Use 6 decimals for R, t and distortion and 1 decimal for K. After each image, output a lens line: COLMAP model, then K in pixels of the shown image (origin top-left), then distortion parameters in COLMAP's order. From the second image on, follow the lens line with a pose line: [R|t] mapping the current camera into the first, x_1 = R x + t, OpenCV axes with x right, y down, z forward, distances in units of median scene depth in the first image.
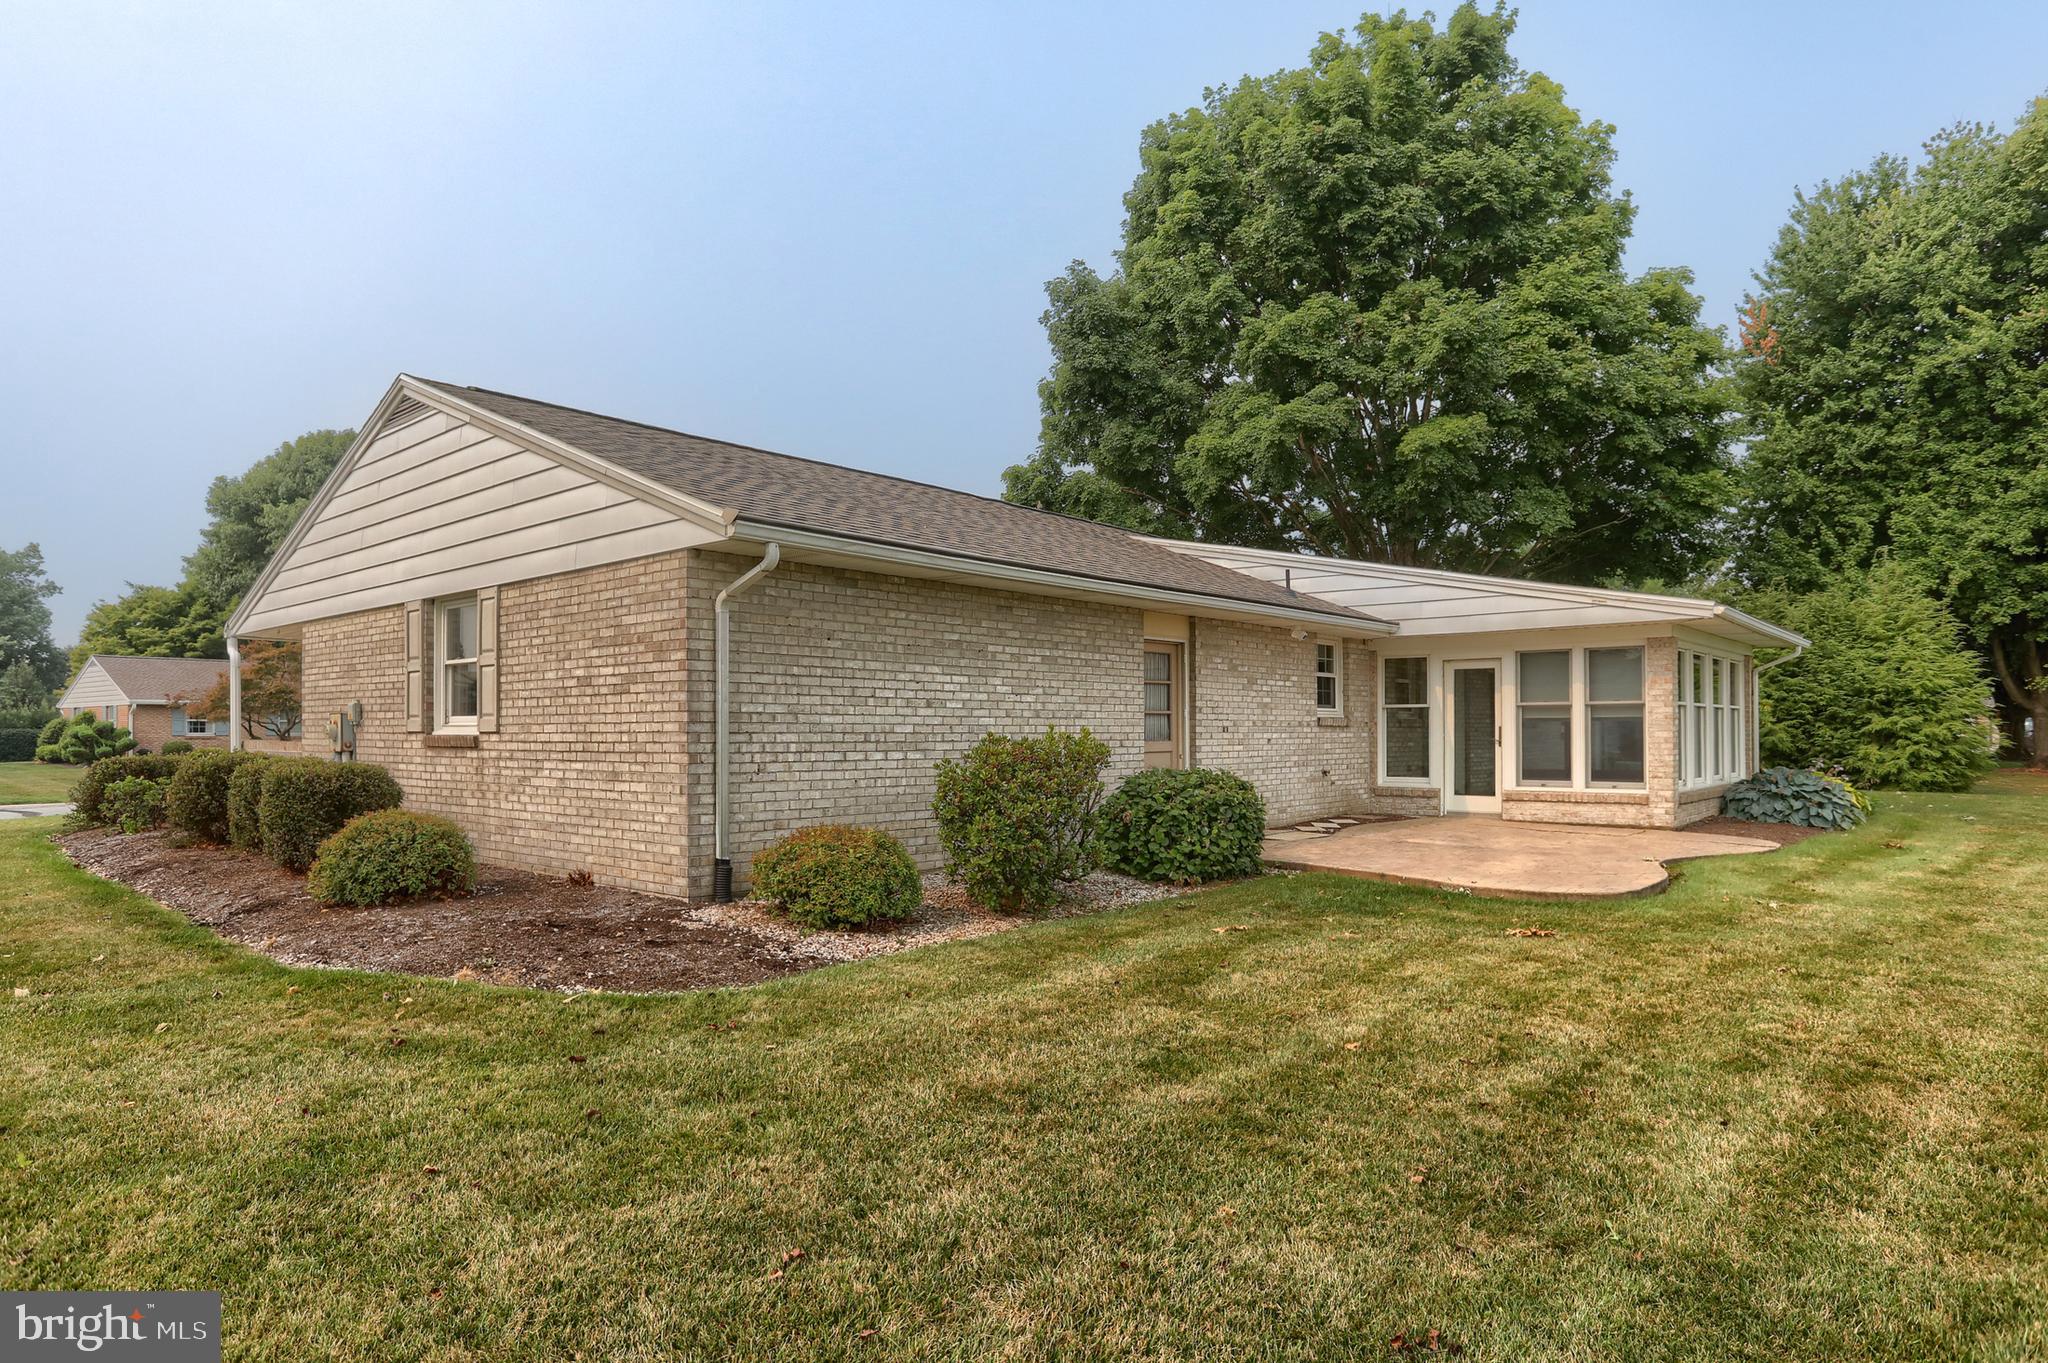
lens RADIAL K [[1196.1, 0, 1032.9], [0, 1196.1, 716.0], [0, 0, 1]] dist [-0.044466, 0.030986]
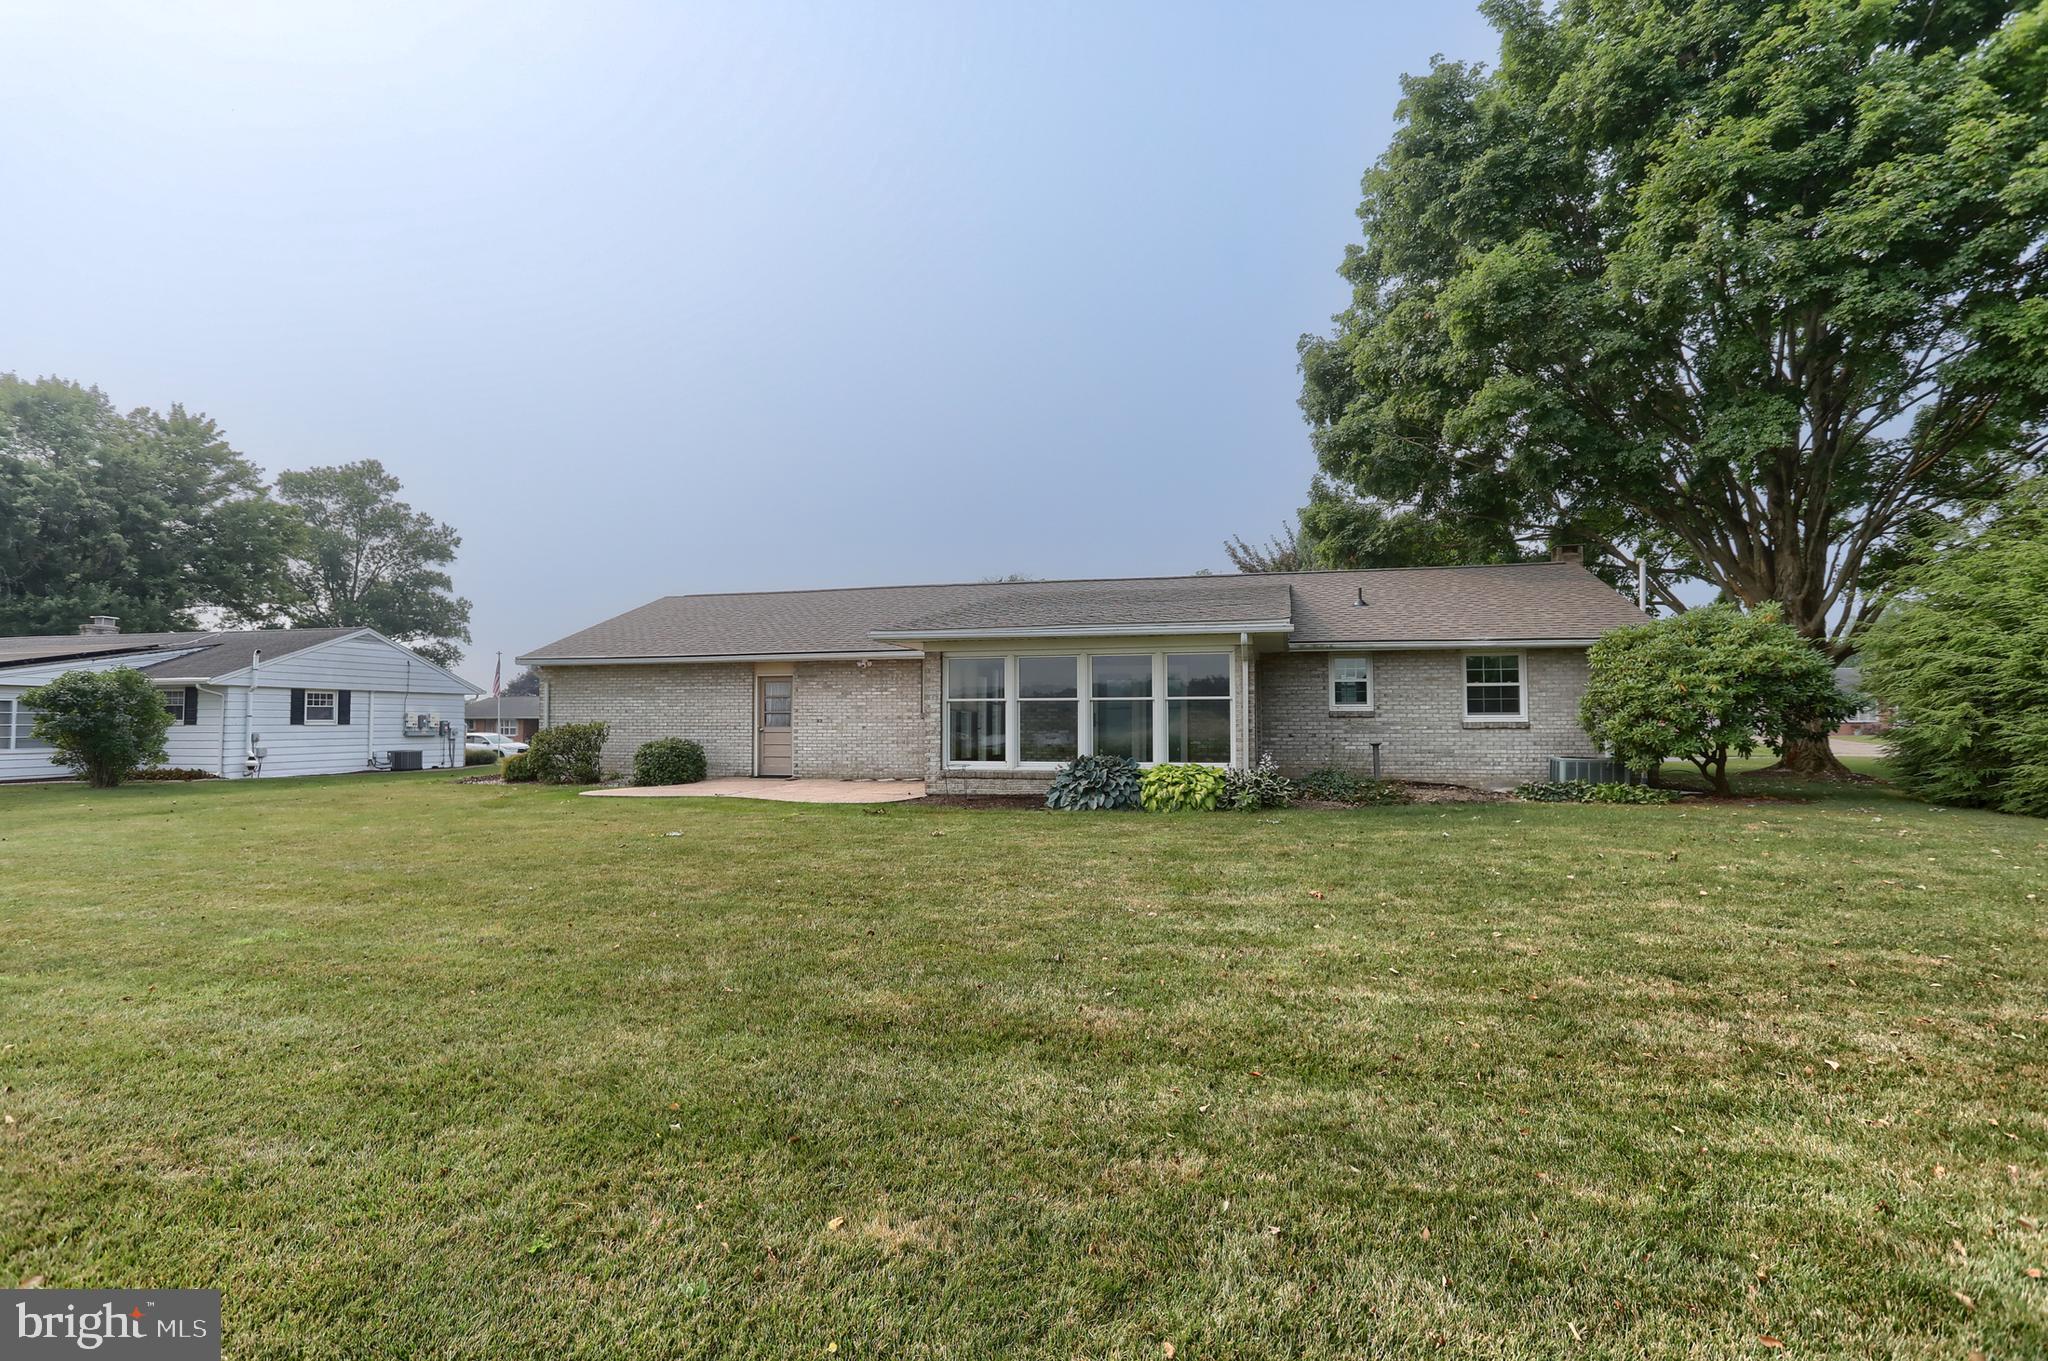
lens RADIAL K [[997.8, 0, 1024.0], [0, 997.8, 680.5], [0, 0, 1]] dist [-0.043146, 0.026690]
pose [[0.434106, -0.035822, -0.900149, 0.869079], [0.012630, 0.999353, -0.033679, 0.002349], [0.900773, 0.003251, 0.434277, 0.324409]]
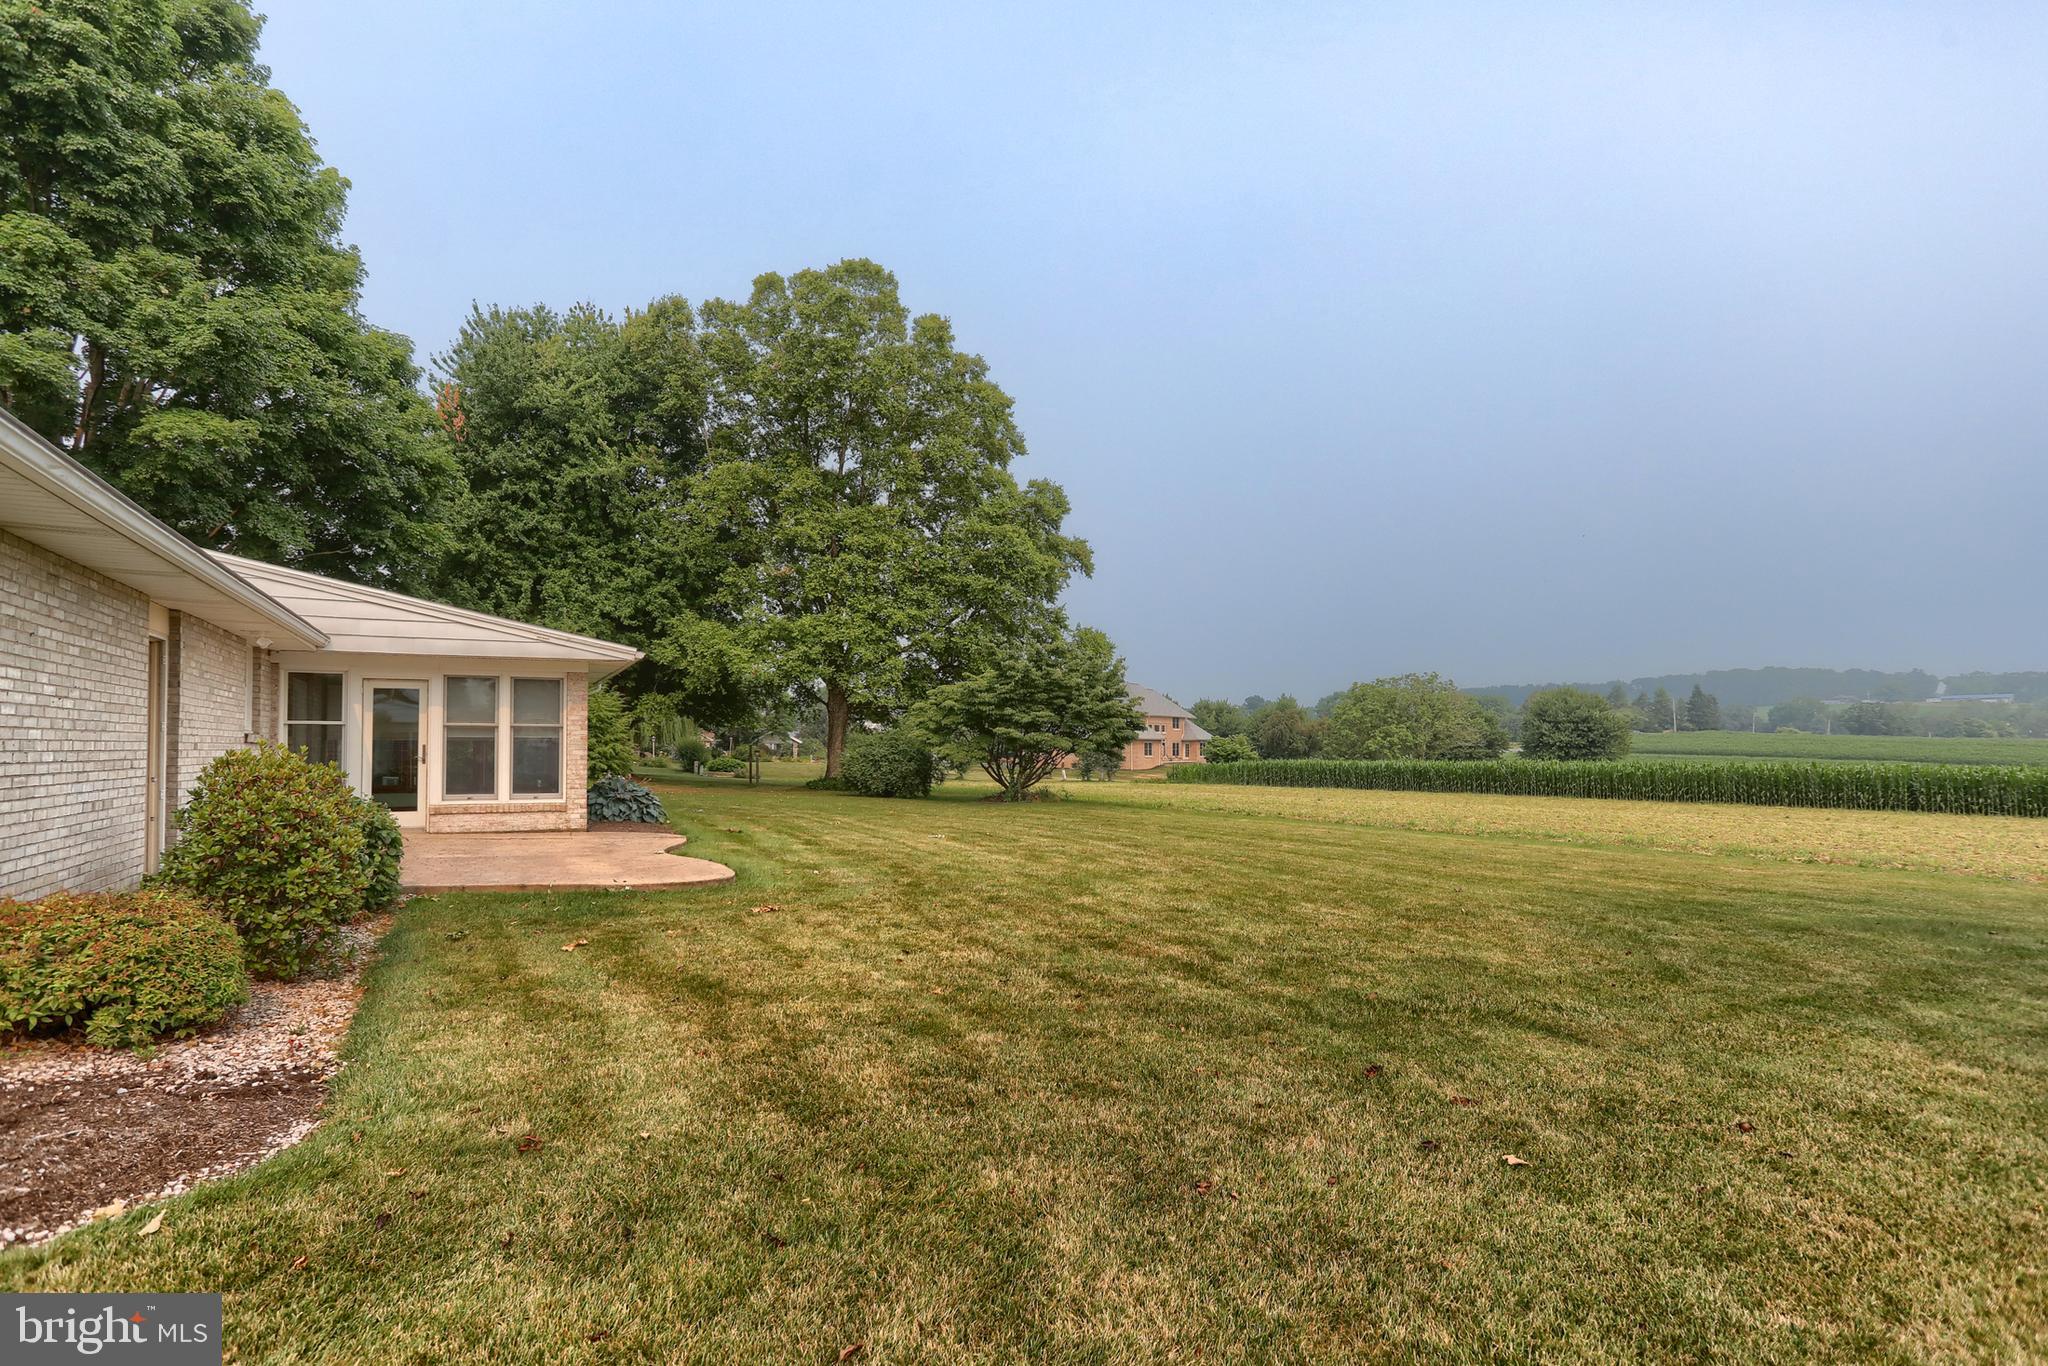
lens RADIAL K [[1051.5, 0, 1025.7], [0, 1051.5, 724.9], [0, 0, 1]] dist [-0.047693, 0.028089]
pose [[0.374172, 0.023872, 0.927052, -0.155513], [-0.014635, 0.999696, -0.019836, 0.000933], [-0.927244, -0.006145, 0.374408, 0.095100]]
